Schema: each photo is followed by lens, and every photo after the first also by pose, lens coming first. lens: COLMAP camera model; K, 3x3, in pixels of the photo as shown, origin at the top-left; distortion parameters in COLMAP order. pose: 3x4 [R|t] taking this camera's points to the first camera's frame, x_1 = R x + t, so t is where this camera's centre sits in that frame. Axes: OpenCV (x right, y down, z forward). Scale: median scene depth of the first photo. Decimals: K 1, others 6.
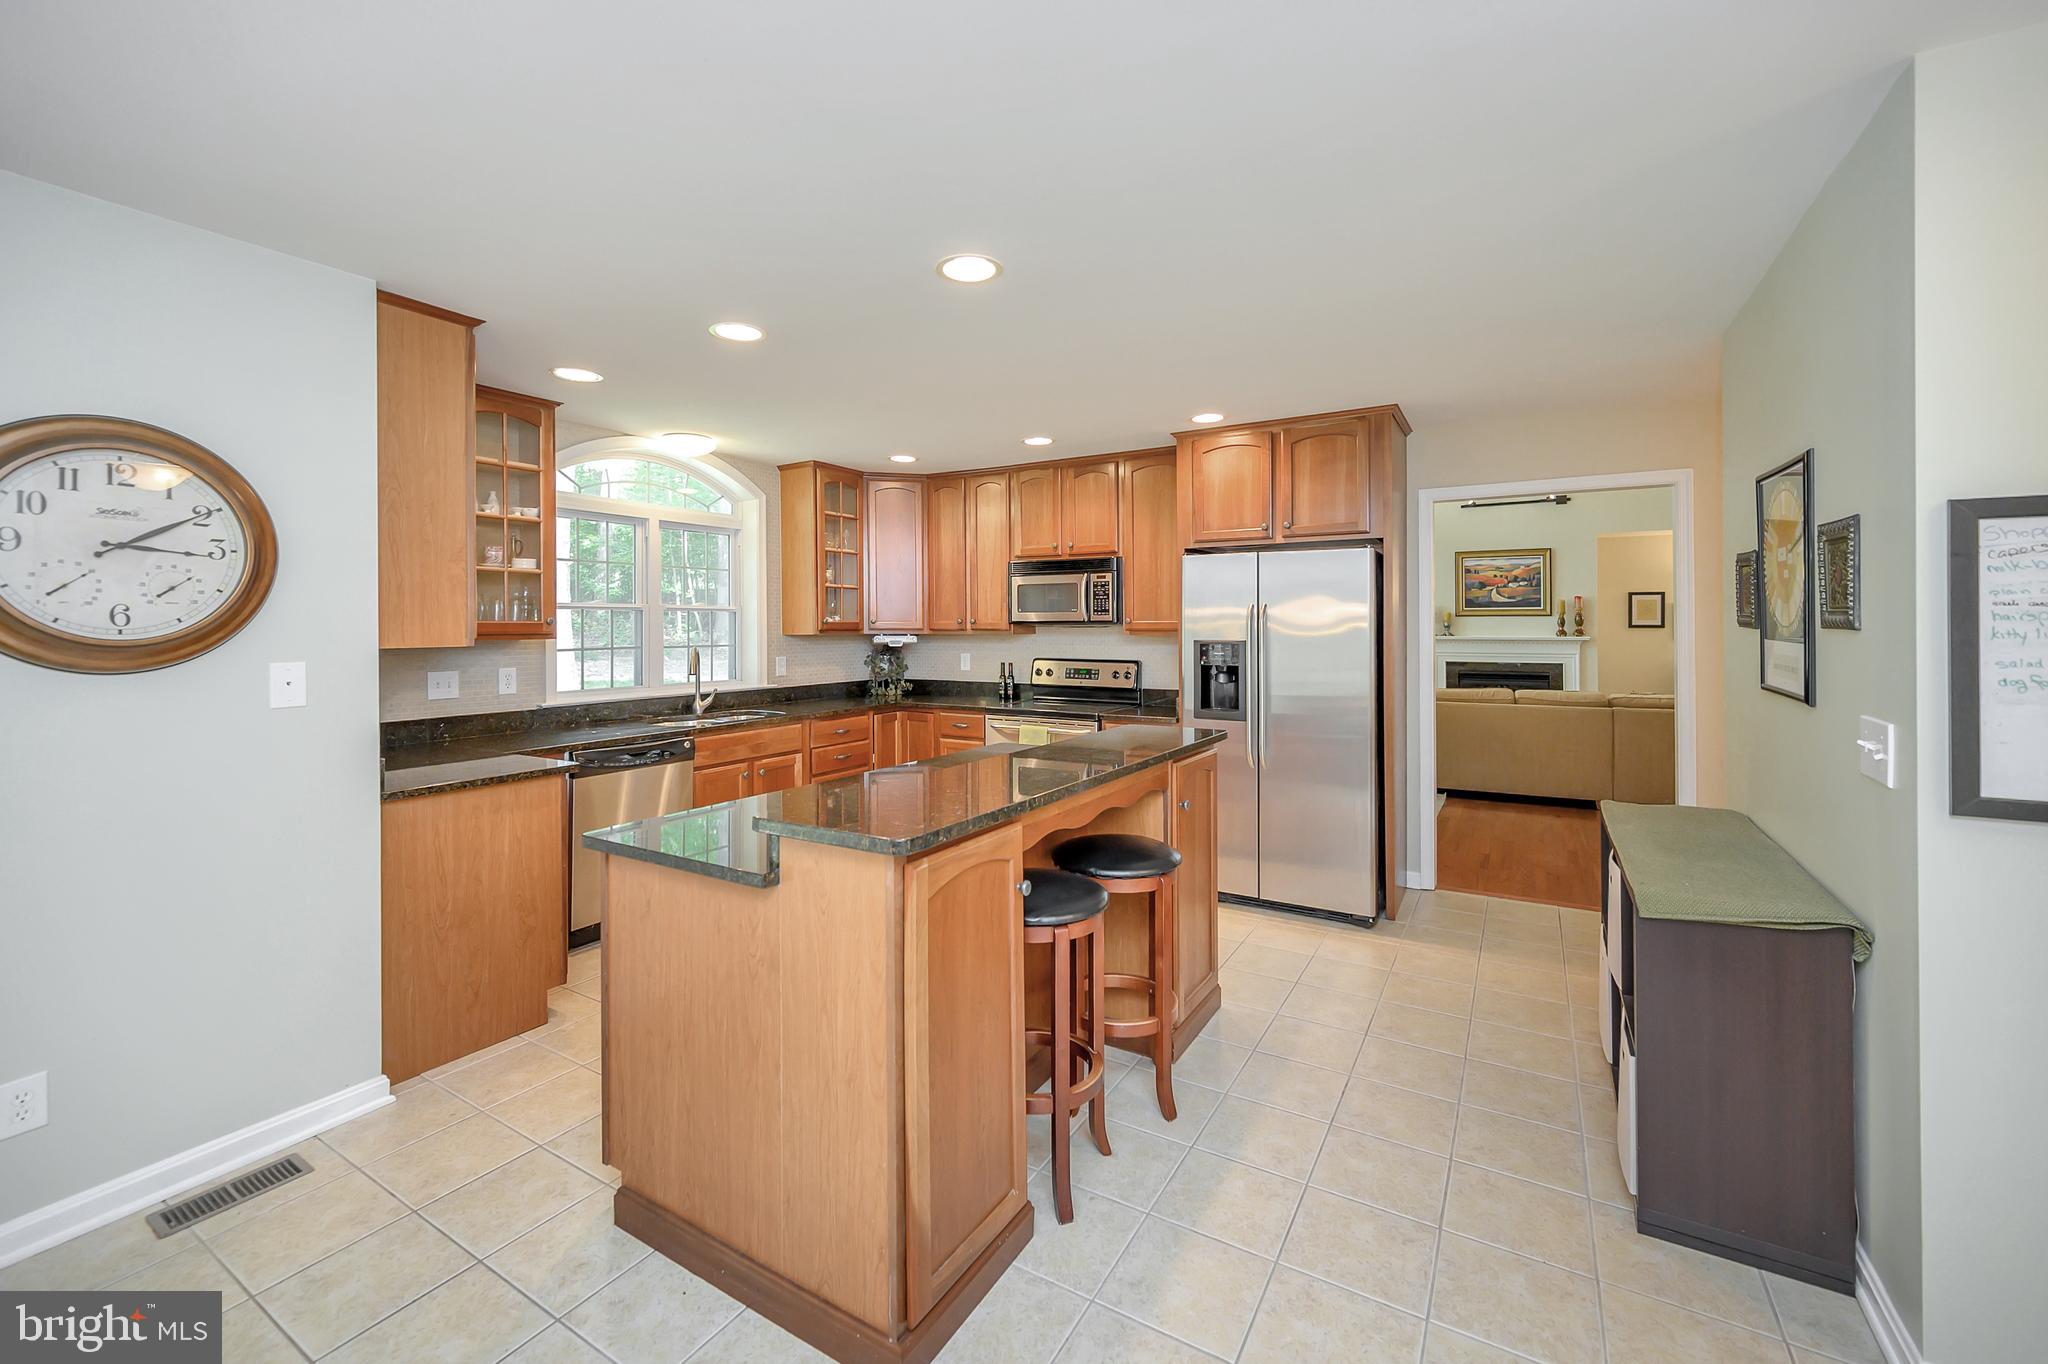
lens RADIAL K [[852.6, 0, 1019.1], [0, 852.6, 616.1], [0, 0, 1]] dist [-0.000035, 0.000003]
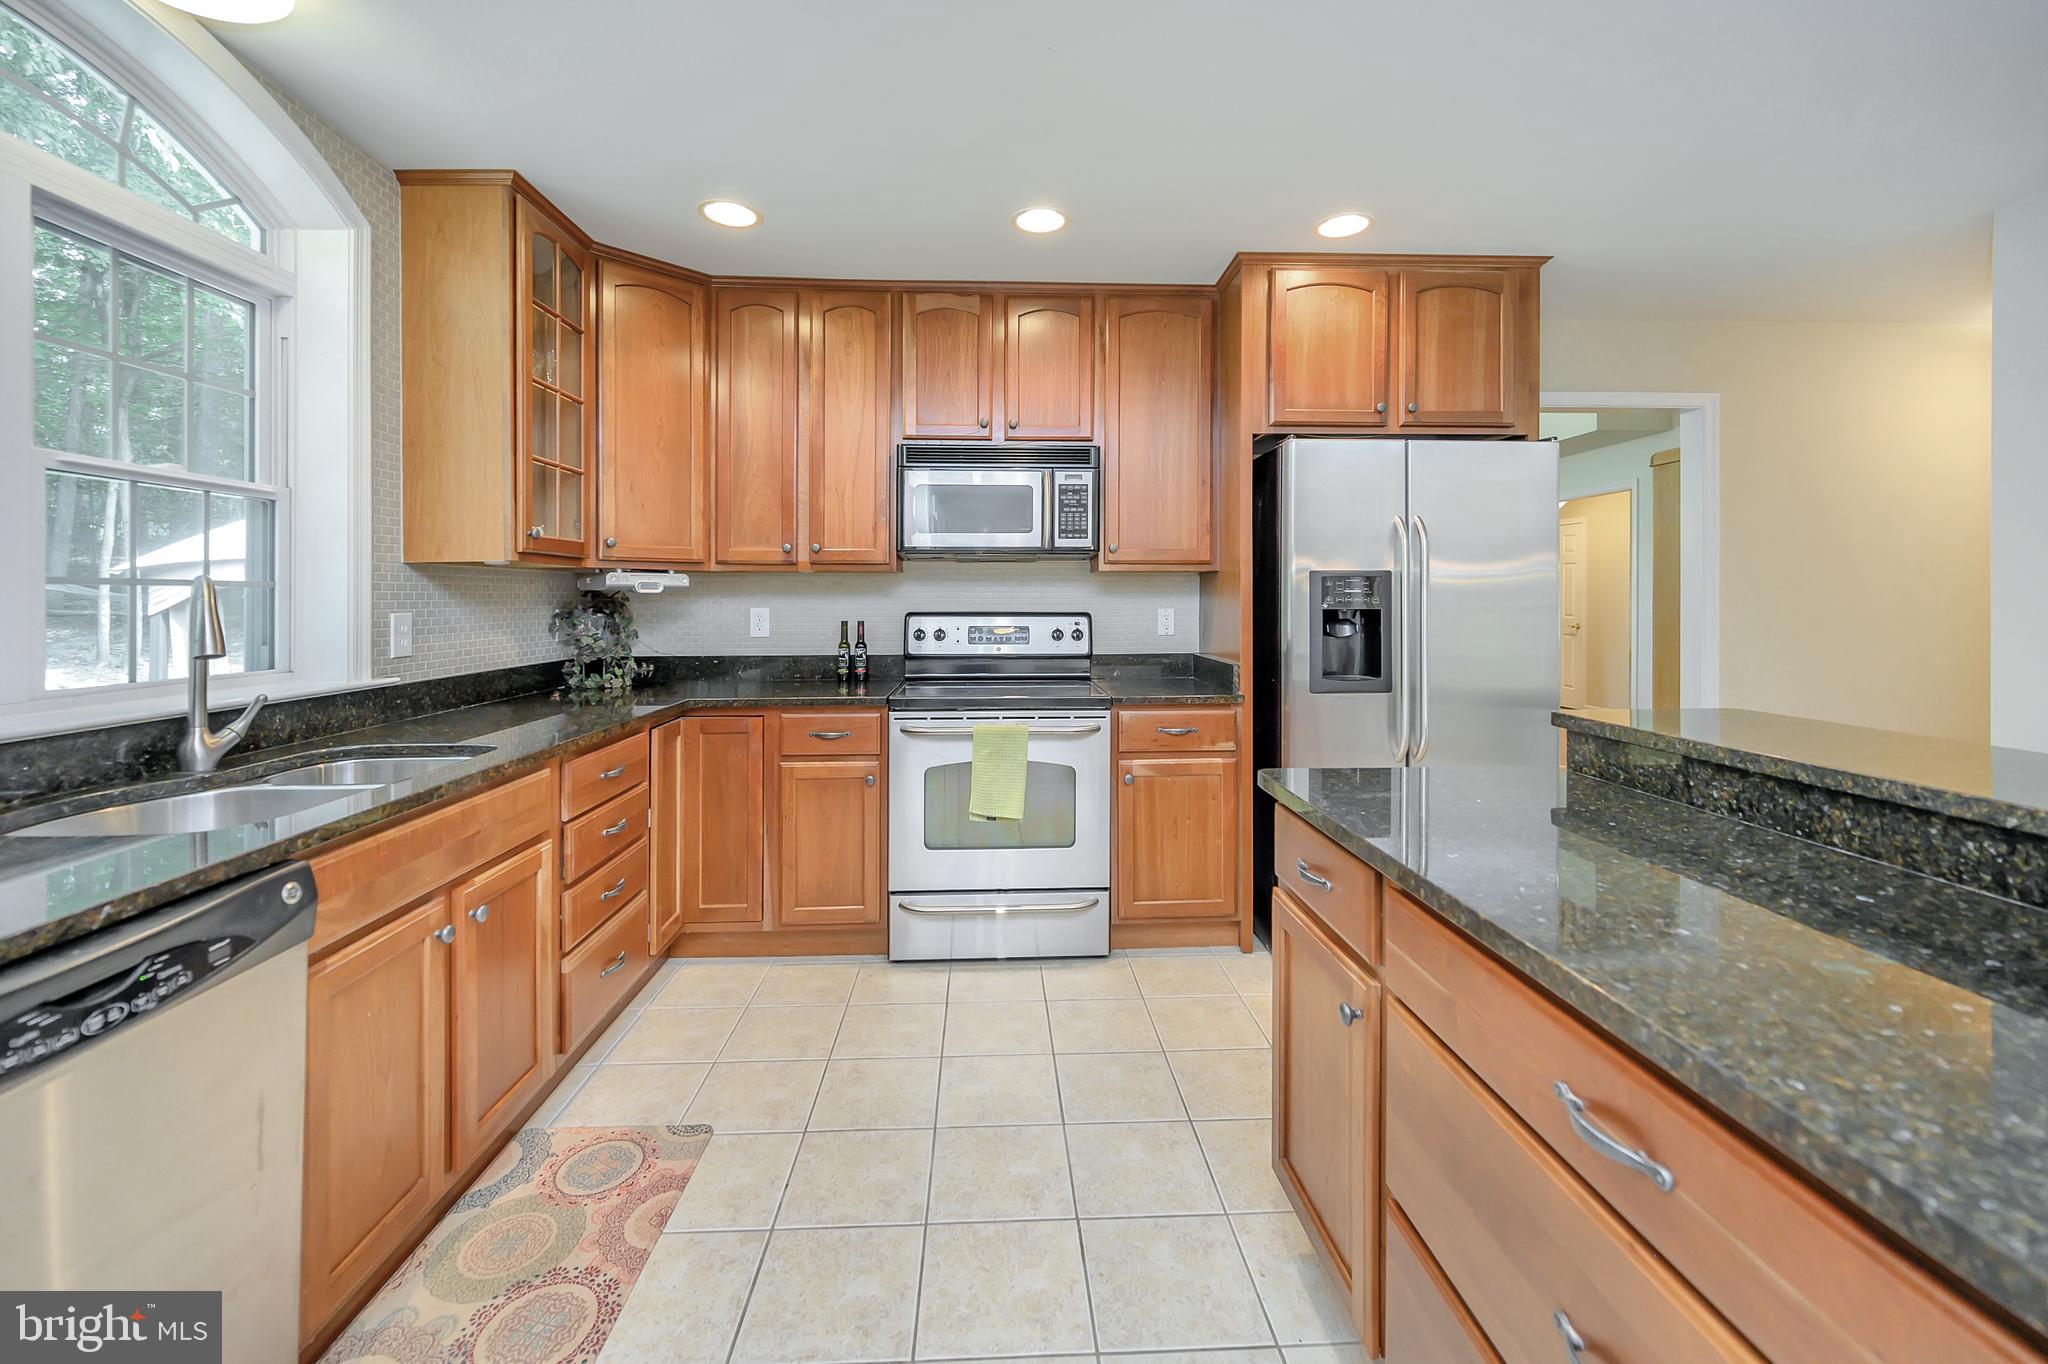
lens RADIAL K [[838.2, 0, 1023.4], [0, 838.2, 588.9], [0, 0, 1]] dist [0.001302, 0.000100]
pose [[0.828669, 0.007666, 0.559686, -0.263550], [-0.005340, 0.999969, -0.005789, 0.037628], [-0.559713, 0.001808, 0.828685, 0.484310]]
